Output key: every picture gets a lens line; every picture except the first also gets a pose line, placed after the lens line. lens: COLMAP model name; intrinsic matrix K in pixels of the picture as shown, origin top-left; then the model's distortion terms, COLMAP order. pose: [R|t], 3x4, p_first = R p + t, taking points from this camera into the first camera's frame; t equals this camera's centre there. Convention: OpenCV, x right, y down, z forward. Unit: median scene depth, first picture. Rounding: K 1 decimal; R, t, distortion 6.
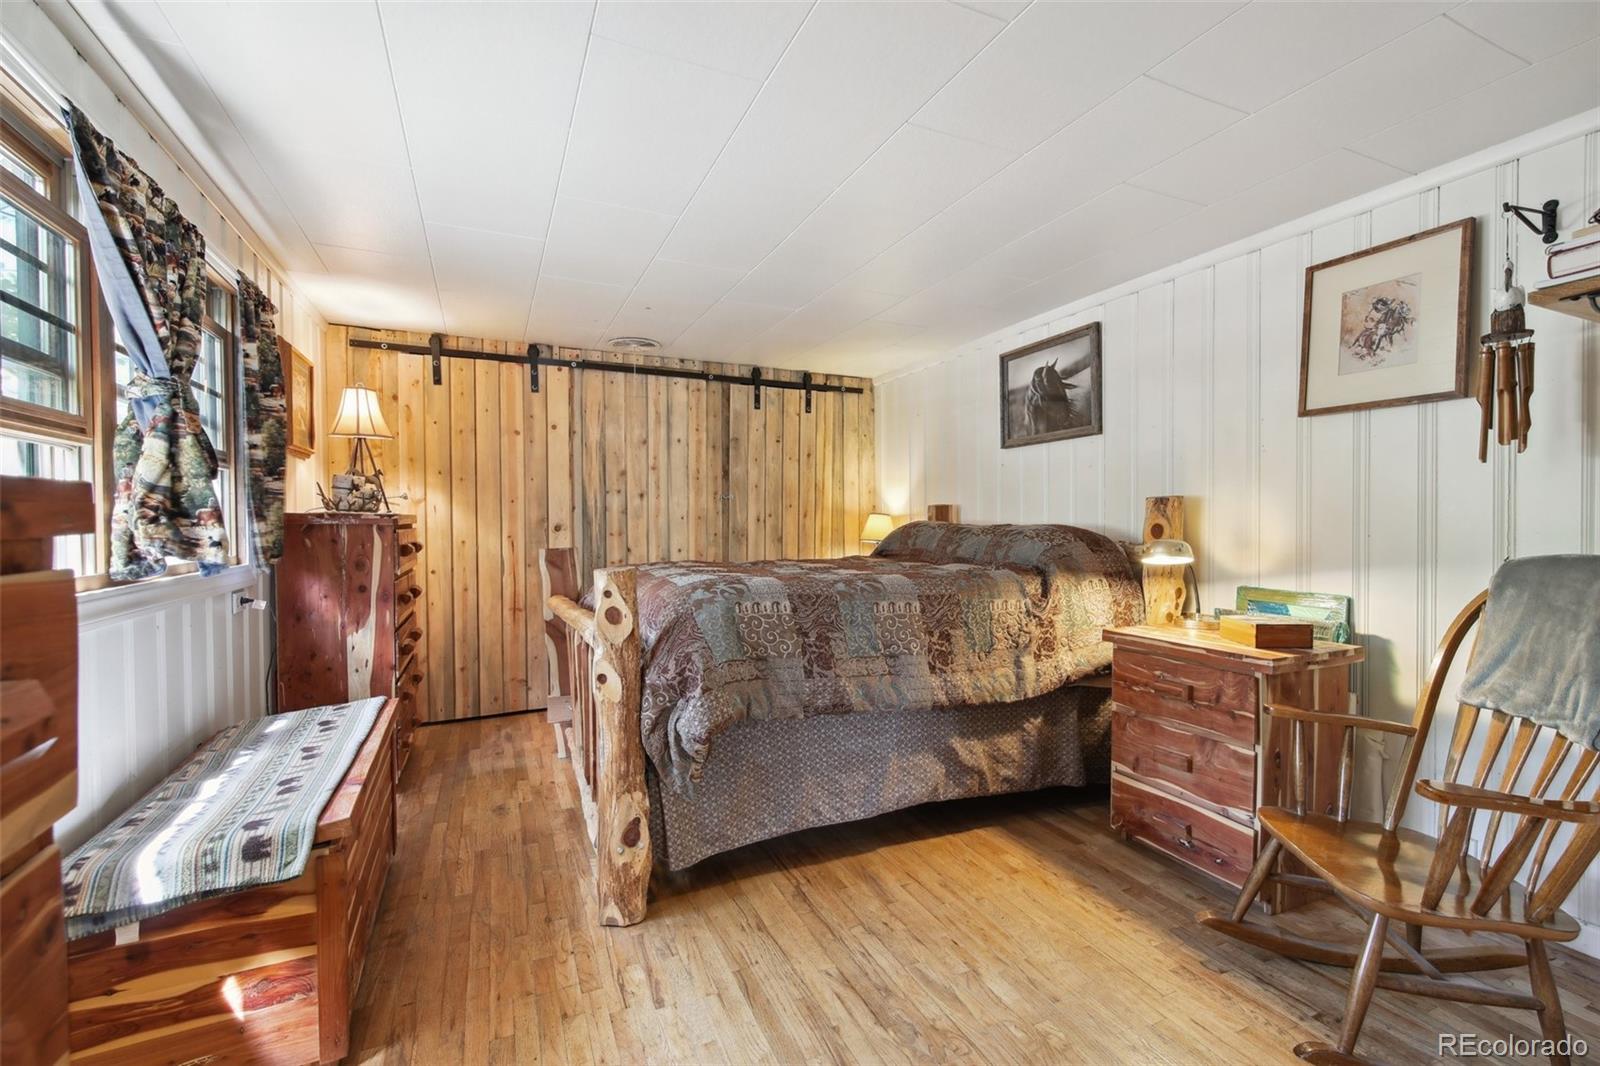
lens RADIAL K [[695.4, 0, 805.8], [0, 695.4, 529.3], [0, 0, 1]] dist [0.002410, -0.002939]
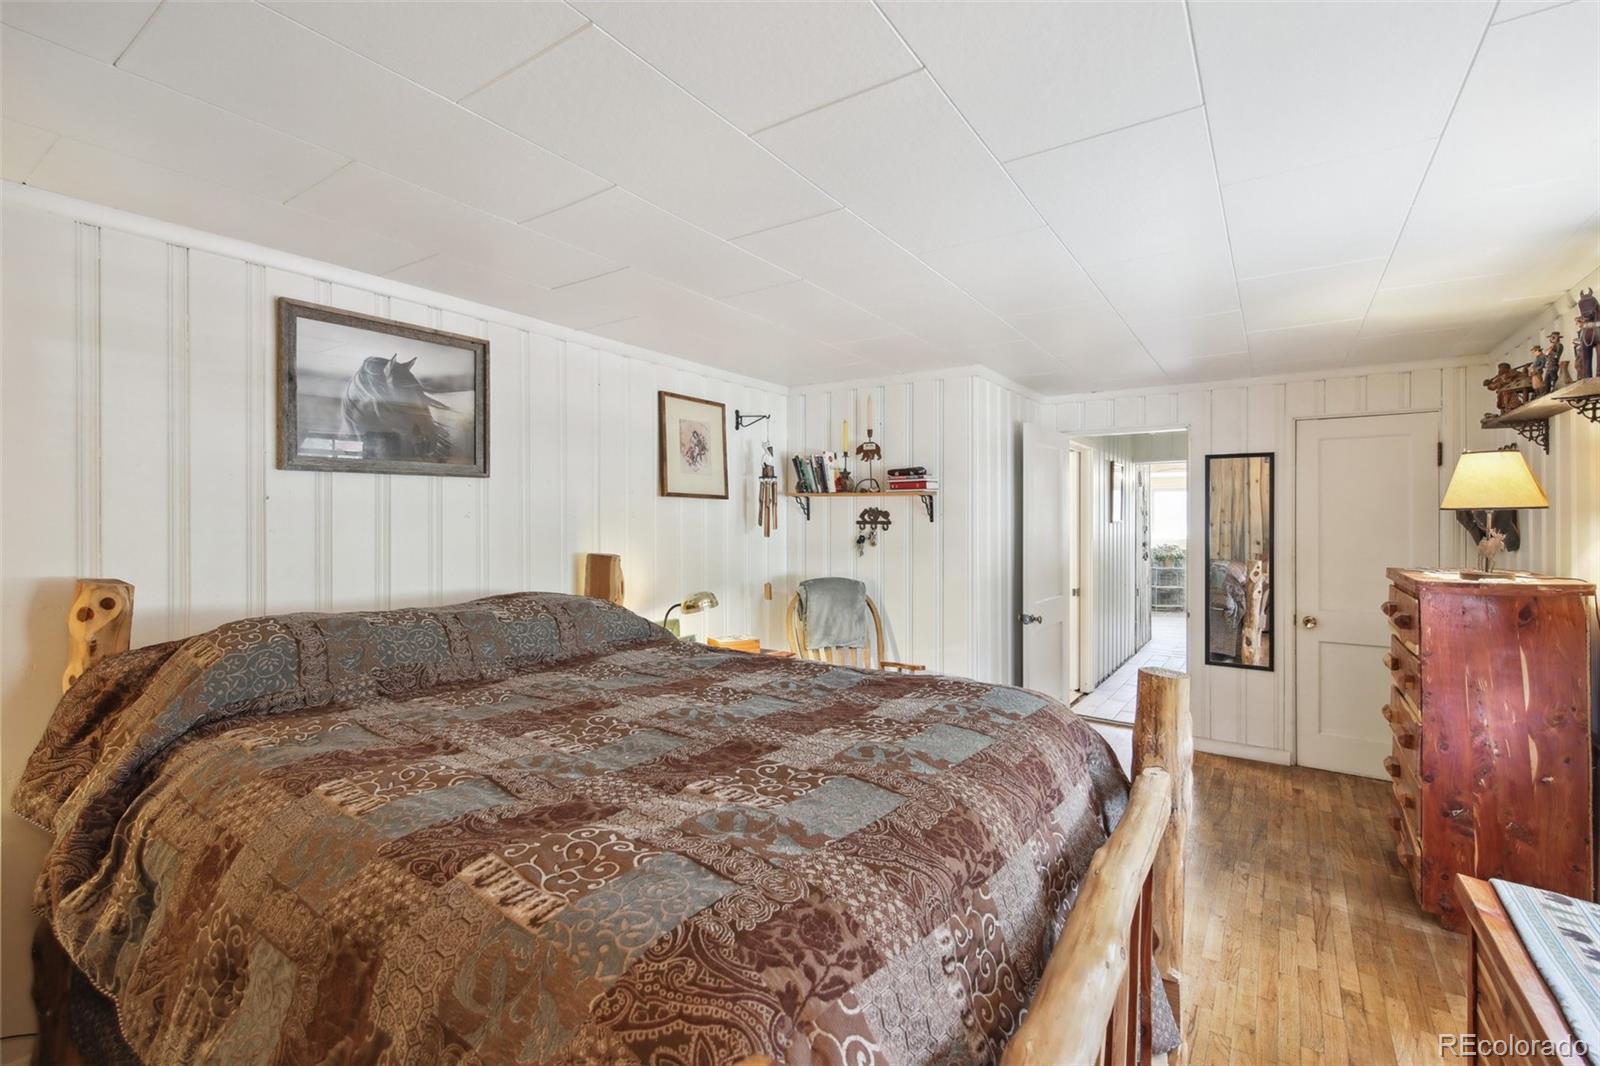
lens RADIAL K [[695.4, 0, 800.4], [0, 695.4, 523.2], [0, 0, 1]] dist [0.002410, -0.002939]
pose [[-0.519341, -0.004255, 0.854557, -0.639266], [0.010777, 0.999875, 0.011528, -0.121276], [-0.854499, 0.015197, -0.519230, 1.507653]]
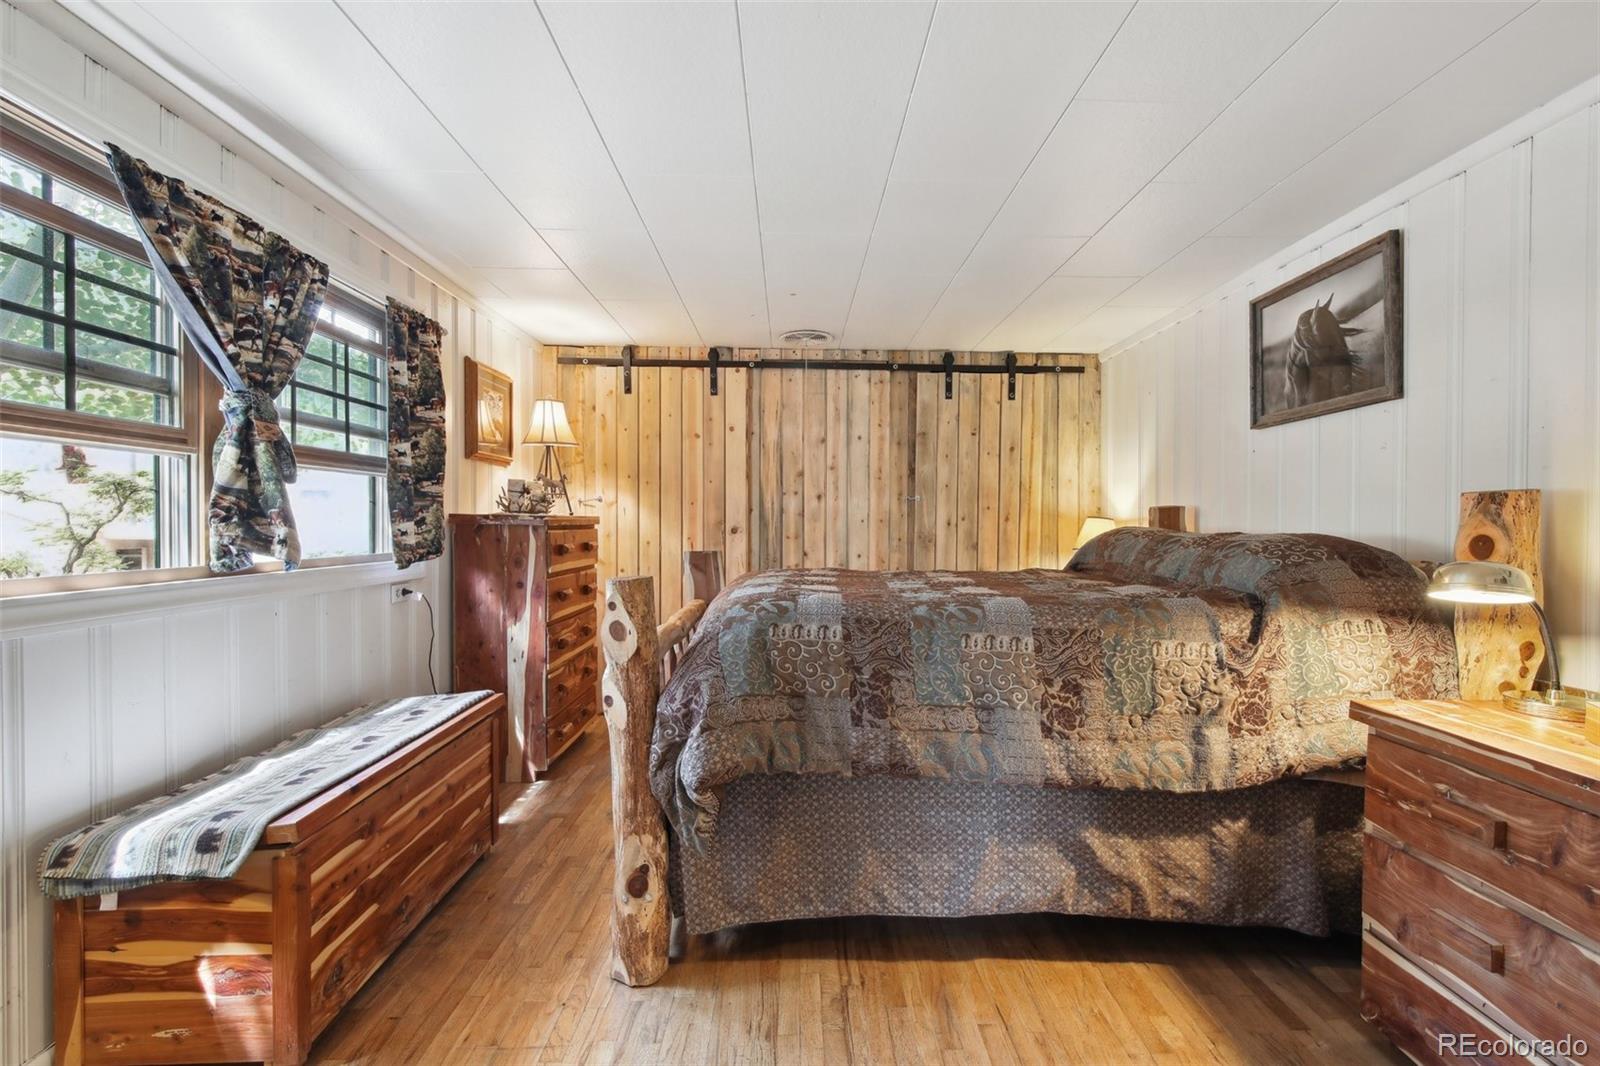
lens RADIAL K [[695.4, 0, 802.5], [0, 695.4, 529.6], [0, 0, 1]] dist [0.002410, -0.002939]
pose [[0.916885, 0.011280, -0.398991, 0.227633], [-0.013143, 0.999912, -0.001934, -0.004331], [0.398934, 0.007018, 0.916953, 0.226466]]
